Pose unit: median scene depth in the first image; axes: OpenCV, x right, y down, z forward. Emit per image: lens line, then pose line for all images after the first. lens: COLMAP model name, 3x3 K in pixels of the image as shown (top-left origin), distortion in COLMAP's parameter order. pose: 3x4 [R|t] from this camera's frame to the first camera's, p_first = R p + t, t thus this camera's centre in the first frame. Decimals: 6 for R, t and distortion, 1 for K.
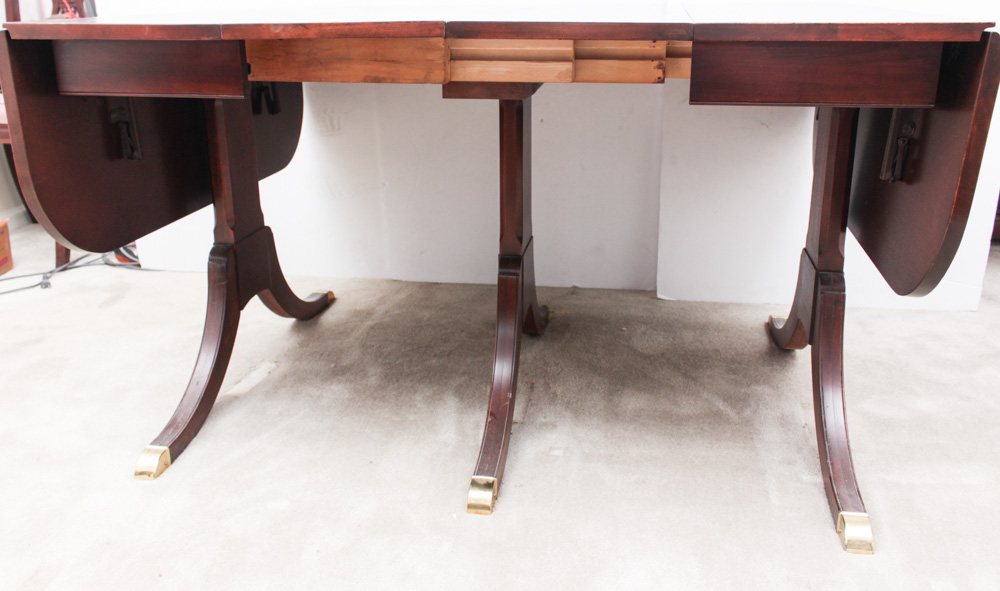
lens RADIAL K [[874.1, 0, 497.7], [0, 874.1, 231.3], [0, 0, 1]] dist [0.007932, 0.001703]
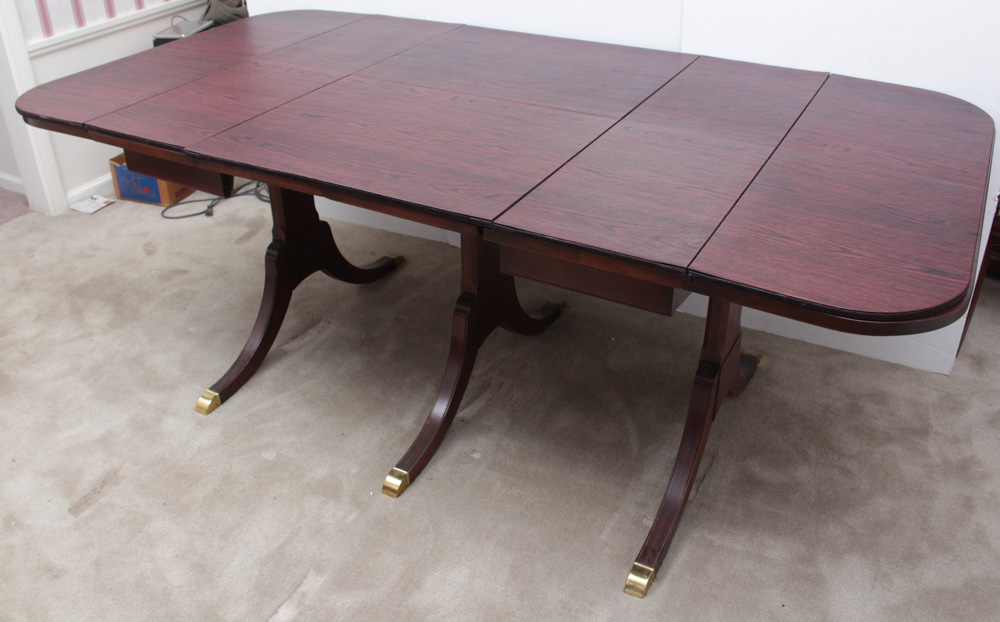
lens RADIAL K [[902.2, 0, 500.8], [0, 902.2, 259.4], [0, 0, 1]] dist [-0.122338, 0.021096]
pose [[0.944514, 0.152130, -0.291119, 0.426531], [-0.080746, 0.966621, 0.243153, -0.337903], [0.318392, -0.206155, 0.925271, -0.148683]]
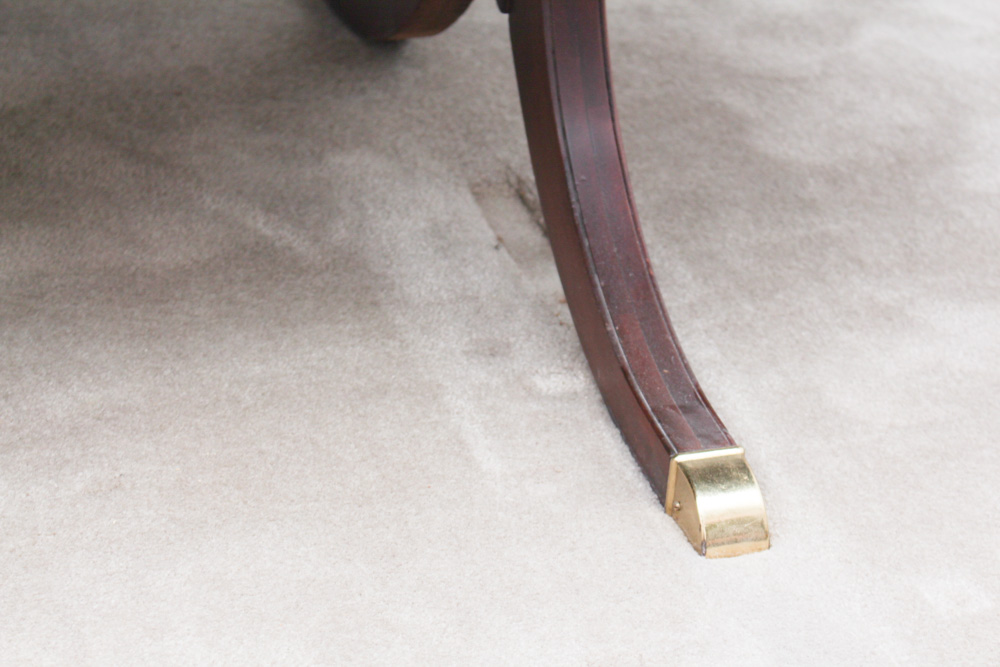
lens RADIAL K [[2384.2, 0, 500.0], [0, 2384.2, 333.5], [0, 0, 1]] dist [0.008429, 0.253410]
pose [[0.889130, -0.173900, 0.423328, -0.065664], [0.071892, 0.966583, 0.246068, 0.019457], [-0.451972, -0.188352, 0.871920, 0.150168]]
